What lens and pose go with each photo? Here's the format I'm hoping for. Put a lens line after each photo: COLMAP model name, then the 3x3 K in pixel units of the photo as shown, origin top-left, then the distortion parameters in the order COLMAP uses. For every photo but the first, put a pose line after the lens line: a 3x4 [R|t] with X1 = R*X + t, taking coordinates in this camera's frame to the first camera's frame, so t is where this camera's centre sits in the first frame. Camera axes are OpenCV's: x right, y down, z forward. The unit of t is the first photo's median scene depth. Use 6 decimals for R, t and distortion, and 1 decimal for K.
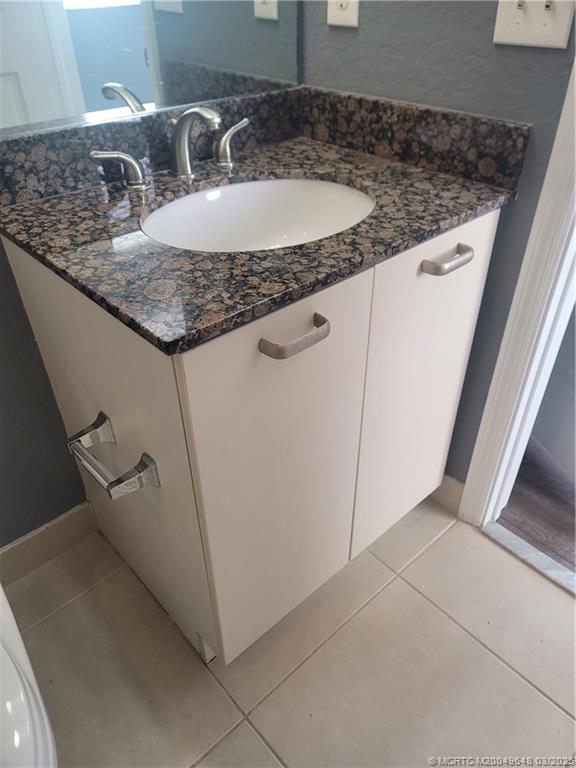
lens RADIAL K [[565.2, 0, 288.0], [0, 565.2, 384.0], [0, 0, 1]] dist [0.057626, -0.003854]
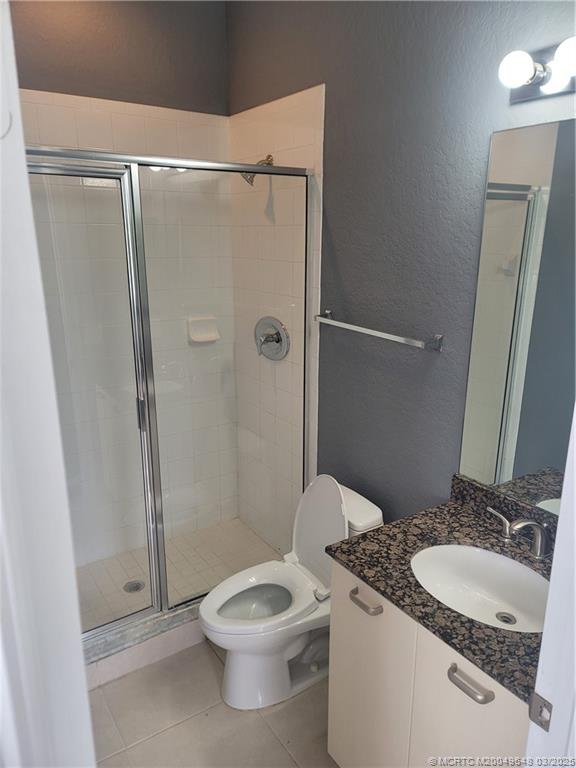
lens RADIAL K [[565.2, 0, 288.0], [0, 565.2, 384.0], [0, 0, 1]] dist [0.057626, -0.003854]
pose [[-0.139057, 0.264939, -0.954186, 1.544013], [-0.600212, 0.743845, 0.294007, -0.945405], [0.787660, 0.613598, 0.055583, 0.168322]]
